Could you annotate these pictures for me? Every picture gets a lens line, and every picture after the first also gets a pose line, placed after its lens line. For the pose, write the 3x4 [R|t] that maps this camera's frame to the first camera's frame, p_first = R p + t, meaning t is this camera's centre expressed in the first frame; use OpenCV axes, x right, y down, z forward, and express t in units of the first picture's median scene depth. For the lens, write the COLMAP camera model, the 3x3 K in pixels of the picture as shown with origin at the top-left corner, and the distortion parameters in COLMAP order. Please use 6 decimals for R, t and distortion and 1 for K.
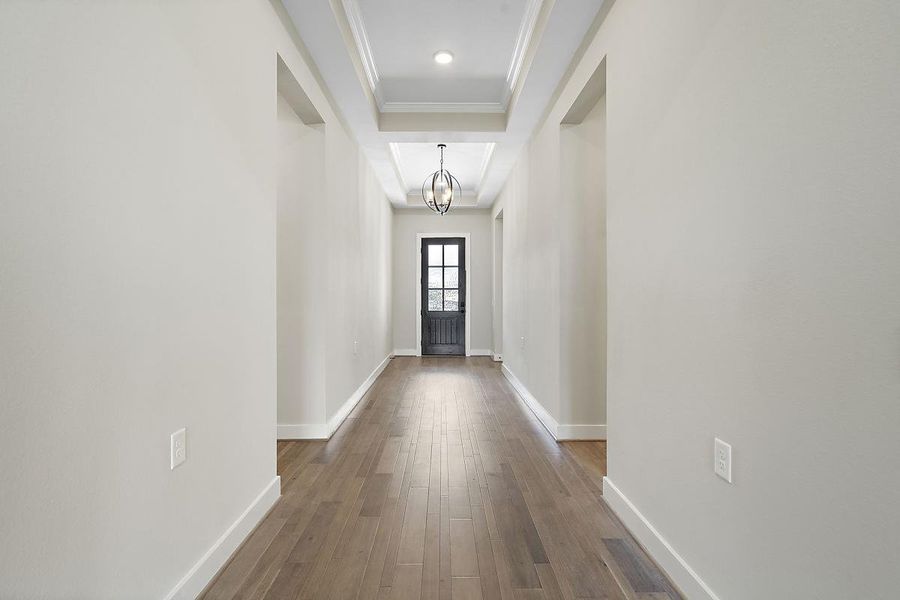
lens RADIAL K [[372.5, 0, 447.9], [0, 372.5, 296.9], [0, 0, 1]] dist [-0.001613, 0.000215]
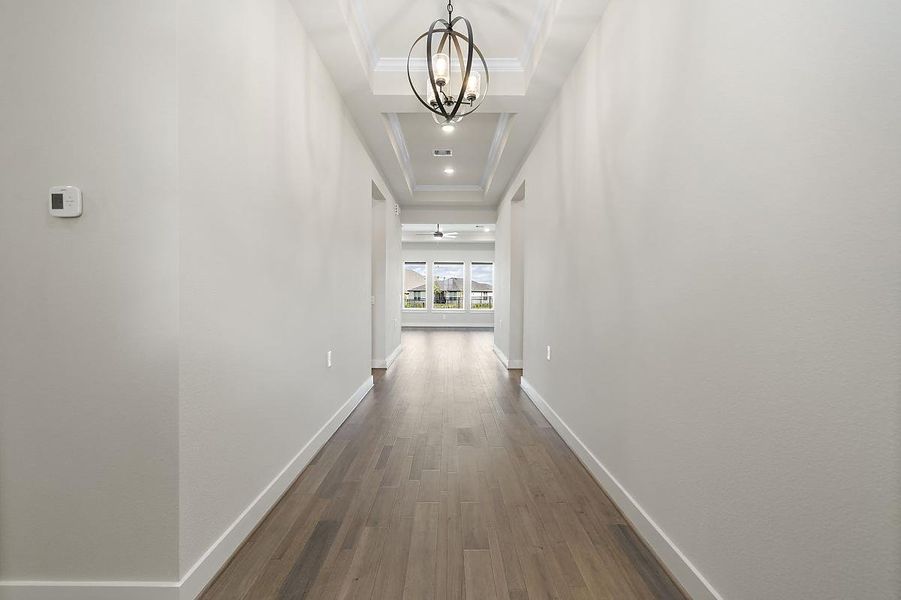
lens RADIAL K [[372.9, 0, 448.4], [0, 372.9, 296.9], [0, 0, 1]] dist [-0.001613, 0.000215]
pose [[0.999708, 0.012659, -0.020561, 0.007832], [-0.012452, 0.999870, 0.010200, 0.000930], [0.020688, -0.009941, 0.999737, -0.229556]]
